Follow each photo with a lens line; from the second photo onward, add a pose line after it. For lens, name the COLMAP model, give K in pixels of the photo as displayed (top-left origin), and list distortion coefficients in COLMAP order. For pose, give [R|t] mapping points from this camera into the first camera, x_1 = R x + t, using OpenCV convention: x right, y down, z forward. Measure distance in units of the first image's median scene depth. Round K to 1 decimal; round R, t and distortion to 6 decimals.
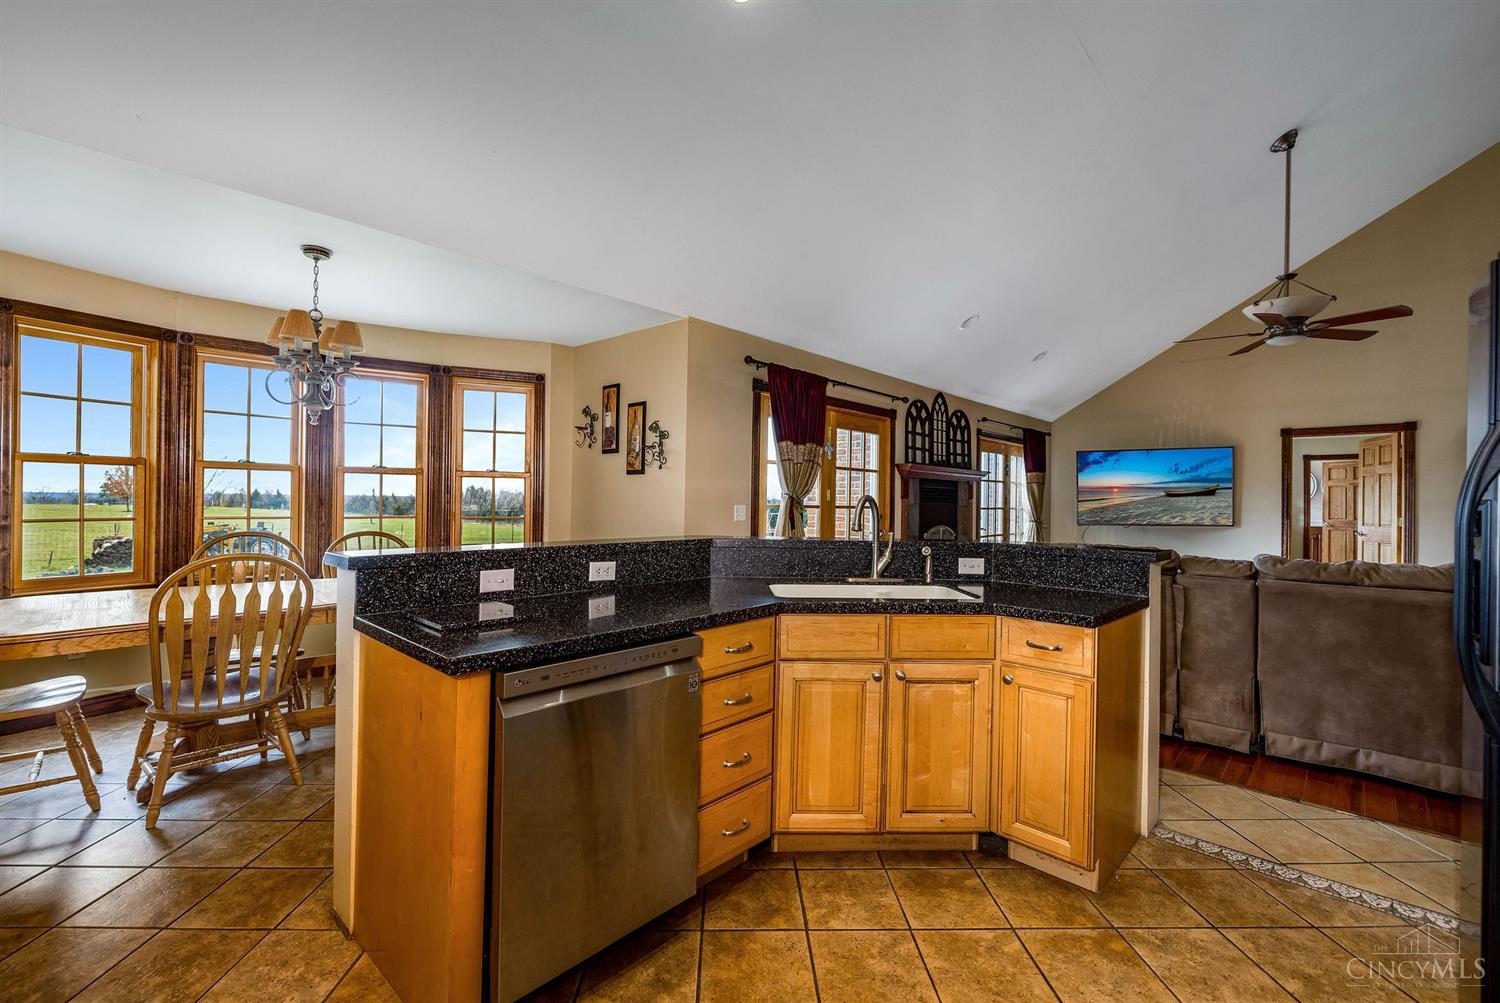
lens RADIAL K [[644.2, 0, 747.6], [0, 644.2, 507.8], [0, 0, 1]] dist [0.000280, 0.000192]
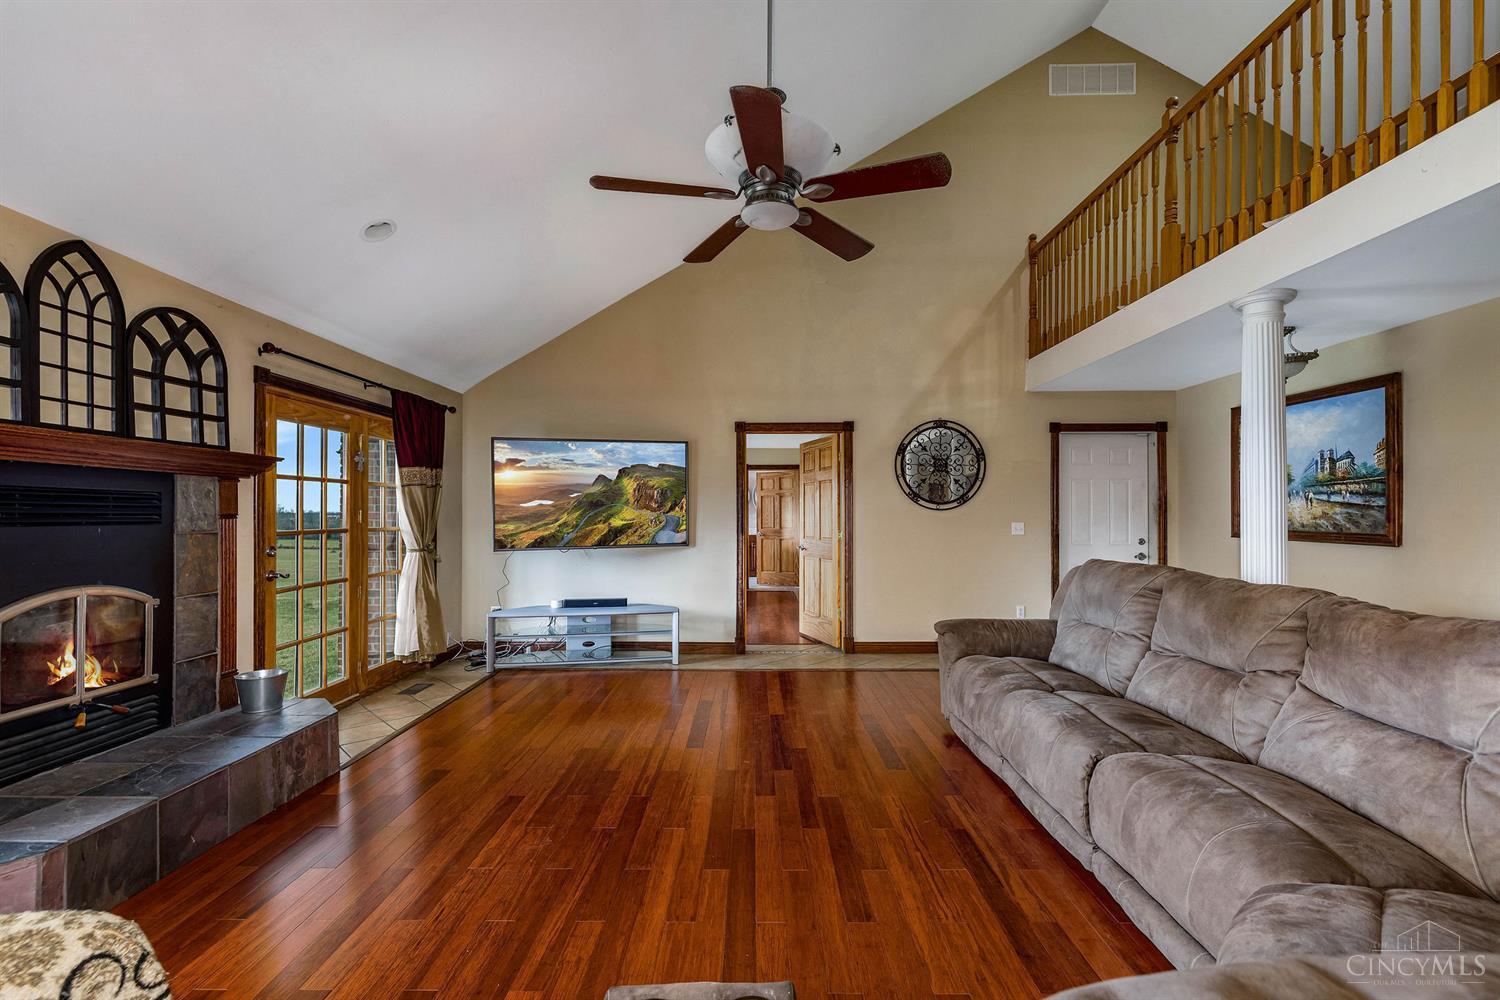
lens RADIAL K [[644.2, 0, 747.6], [0, 644.2, 506.3], [0, 0, 1]] dist [0.000280, 0.000192]
pose [[0.738683, -0.002679, 0.674047, 0.317711], [0.013539, 0.999849, -0.010863, -0.009995], [-0.673917, 0.017150, 0.738608, 0.422580]]
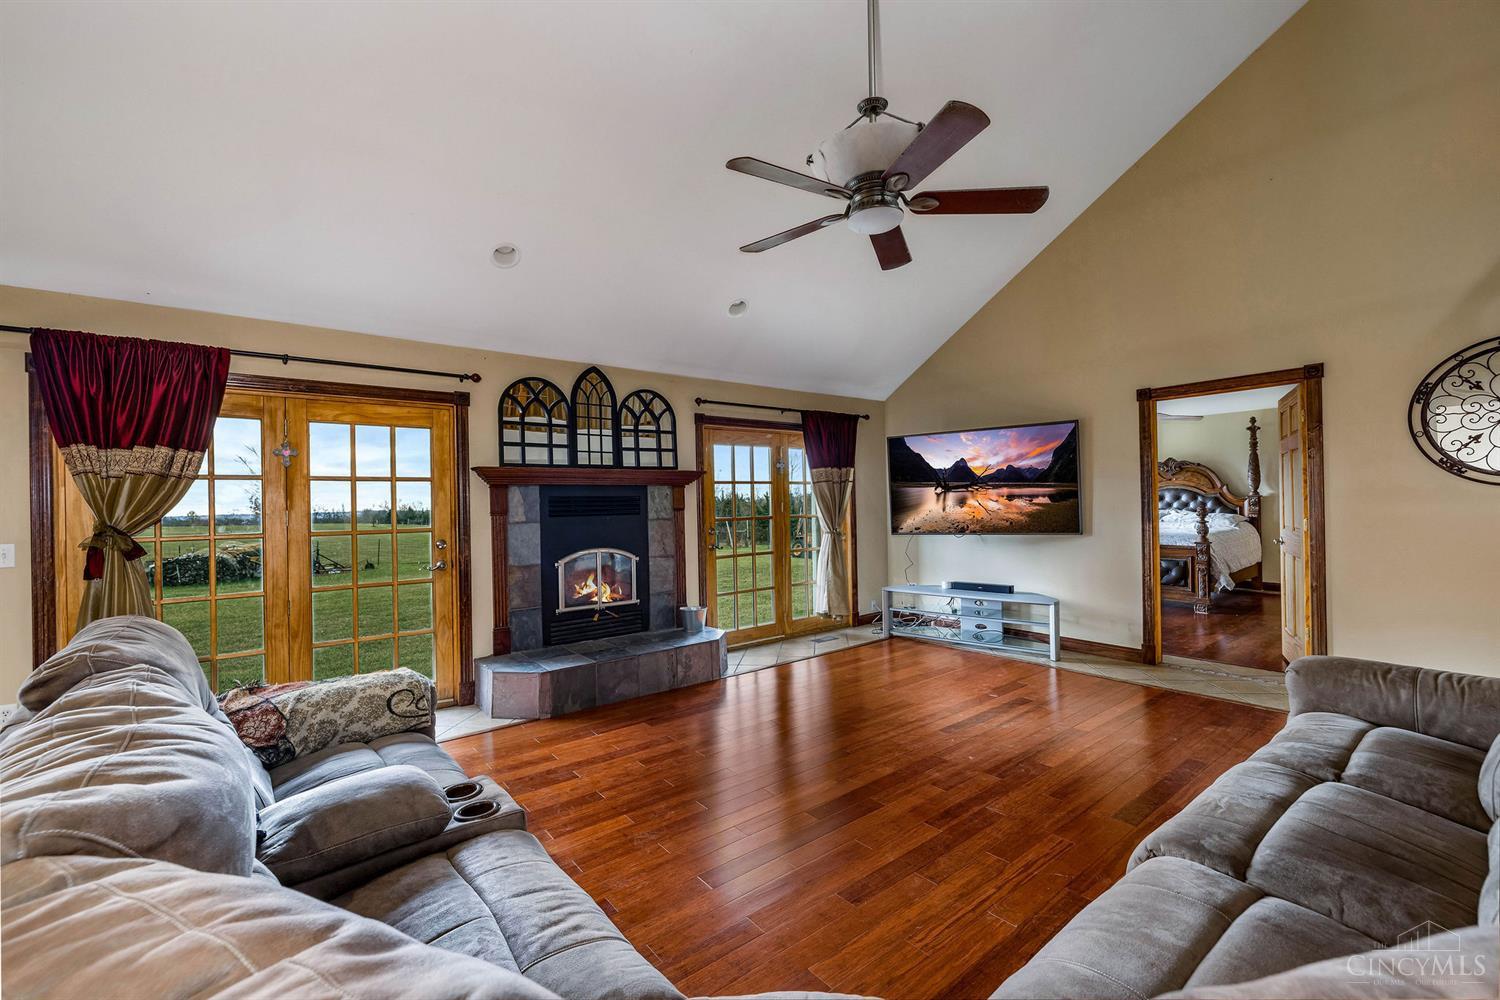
lens RADIAL K [[620.0, 0, 750.0], [0, 620.0, 500.0], [0, 0, 1]] dist [0.000425, -0.000036]
pose [[0.987460, -0.032151, -0.154560, 0.551043], [0.030354, 0.999442, -0.013973, -0.011109], [0.154923, 0.009106, 0.987885, 0.310759]]
